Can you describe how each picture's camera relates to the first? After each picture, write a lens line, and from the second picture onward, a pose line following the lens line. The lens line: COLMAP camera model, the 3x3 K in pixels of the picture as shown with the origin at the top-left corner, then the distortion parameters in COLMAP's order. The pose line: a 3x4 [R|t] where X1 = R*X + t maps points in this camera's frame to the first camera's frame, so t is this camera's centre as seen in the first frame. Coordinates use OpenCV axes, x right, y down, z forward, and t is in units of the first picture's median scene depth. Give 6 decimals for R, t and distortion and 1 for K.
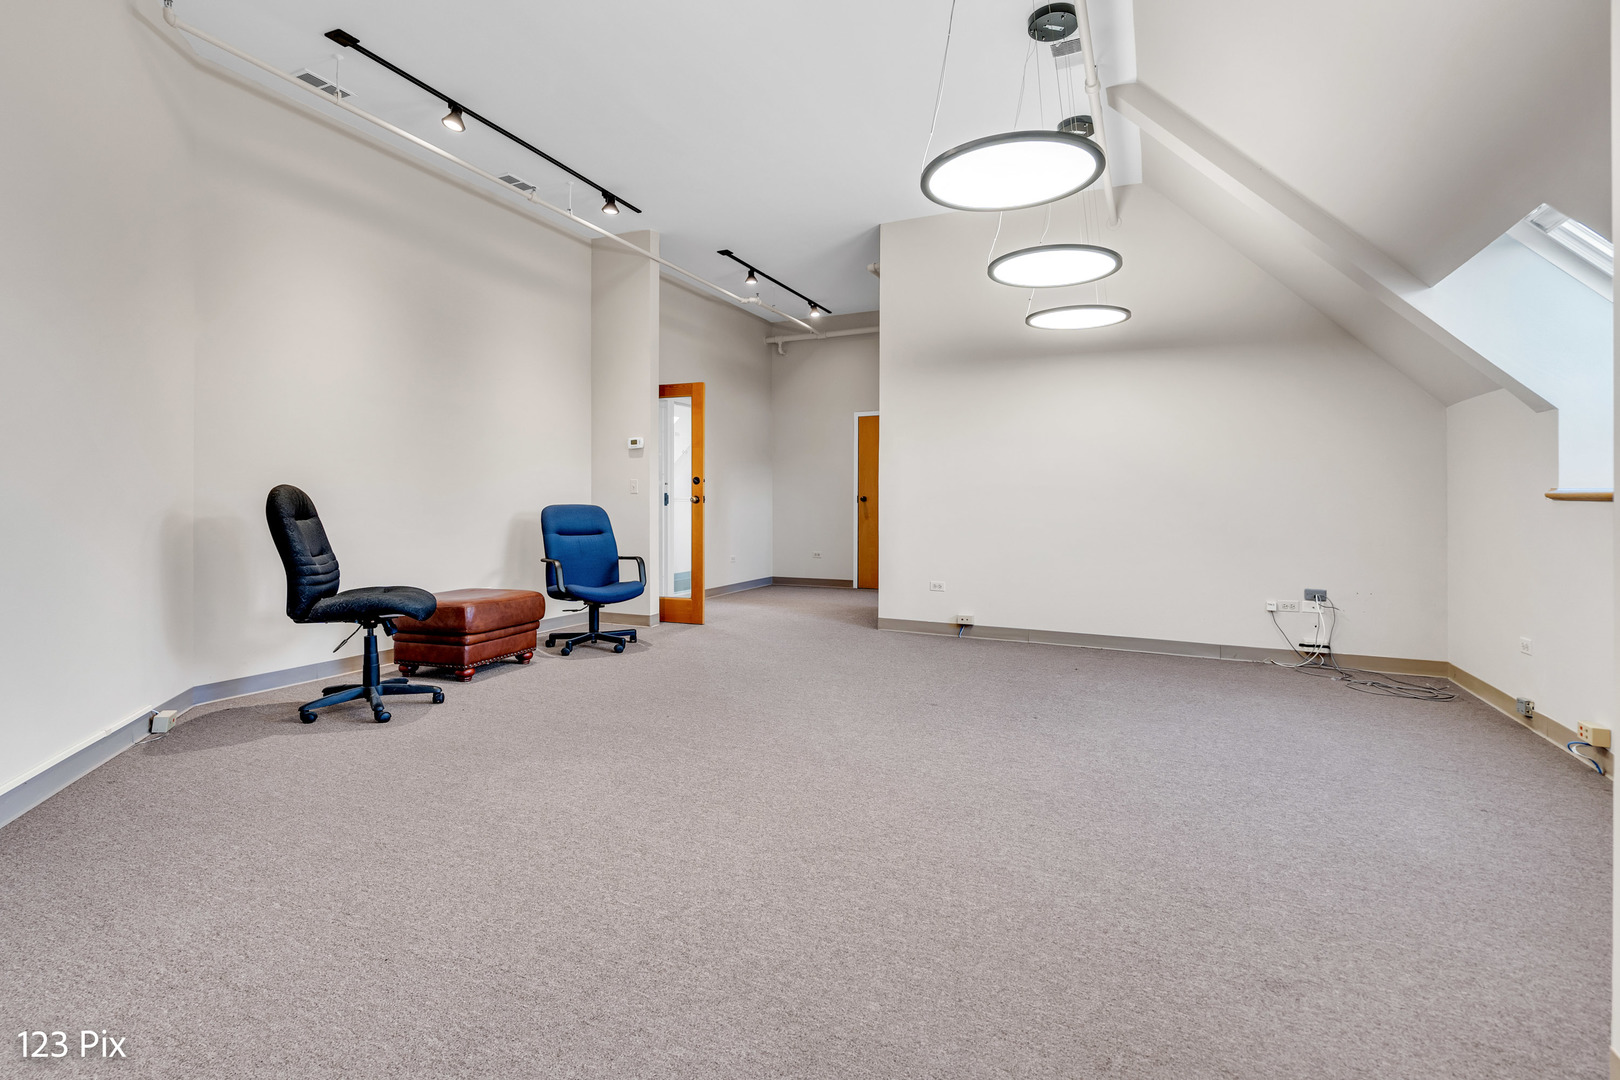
lens RADIAL K [[753.7, 0, 803.6], [0, 753.7, 531.4], [0, 0, 1]] dist [0.000979, 0.000764]
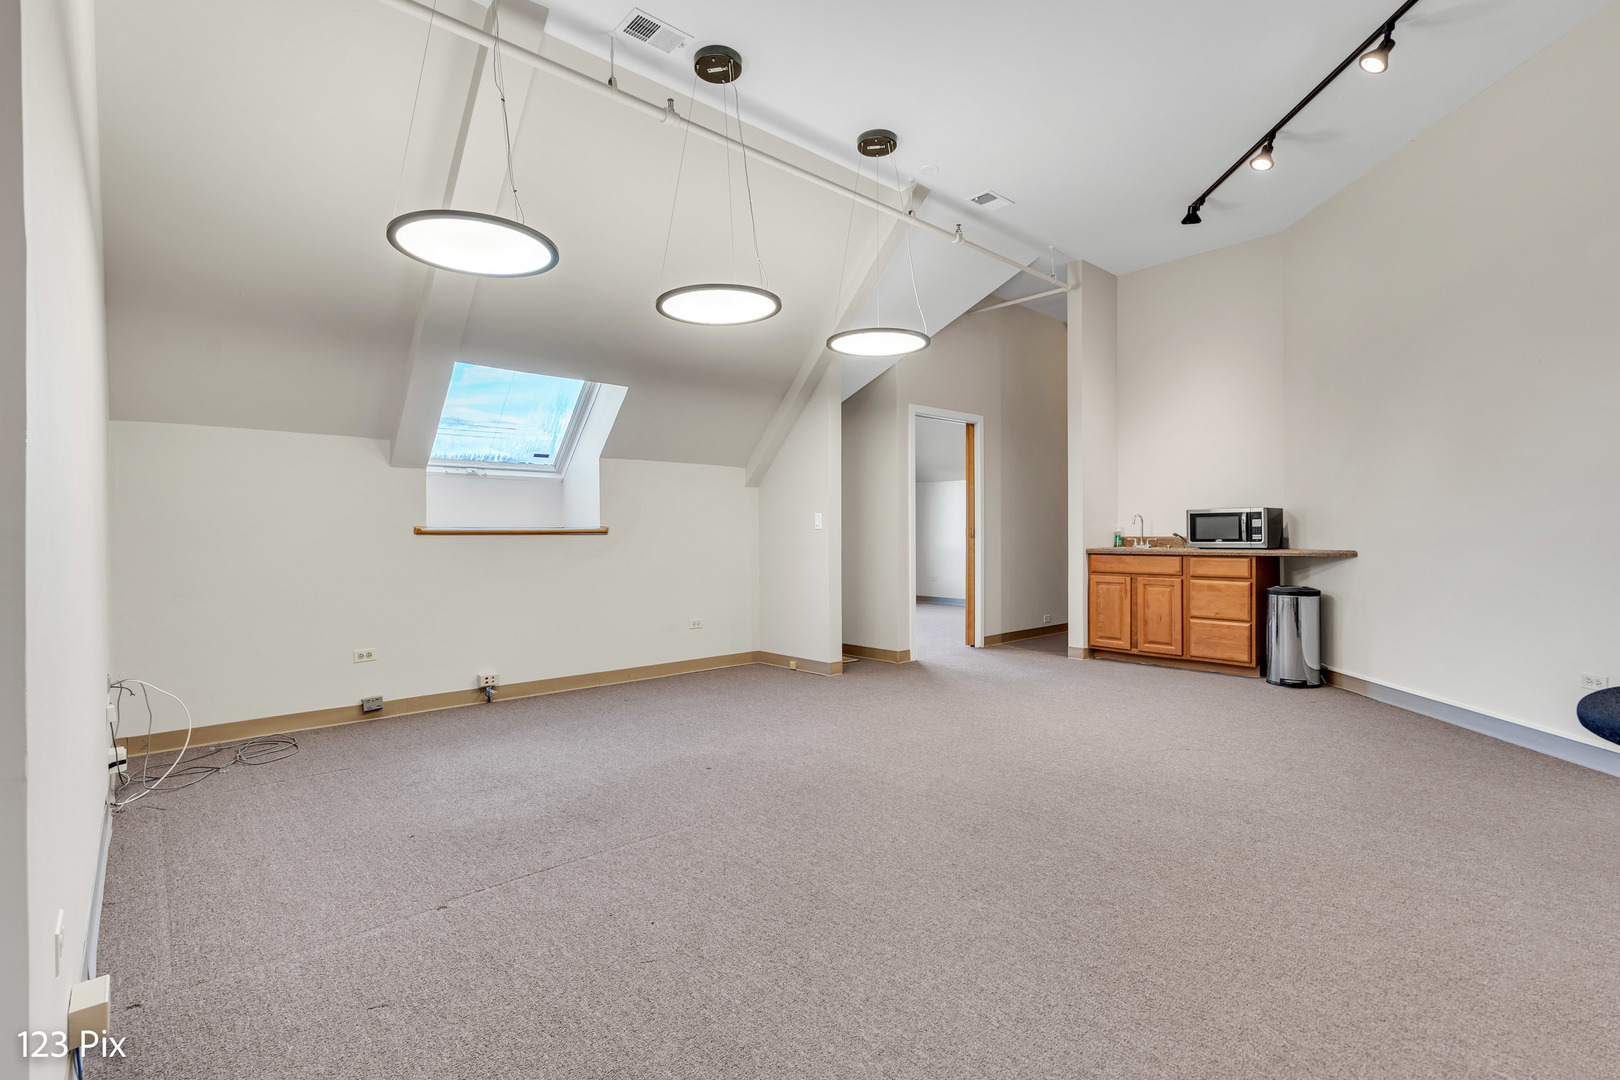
lens RADIAL K [[743.3, 0, 801.4], [0, 743.3, 539.5], [0, 0, 1]] dist [-0.000783, 0.000201]
pose [[-0.912432, -0.003901, 0.409209, -0.187136], [0.018931, 0.998482, 0.051729, -0.088097], [-0.408789, 0.054946, -0.910973, 1.928924]]
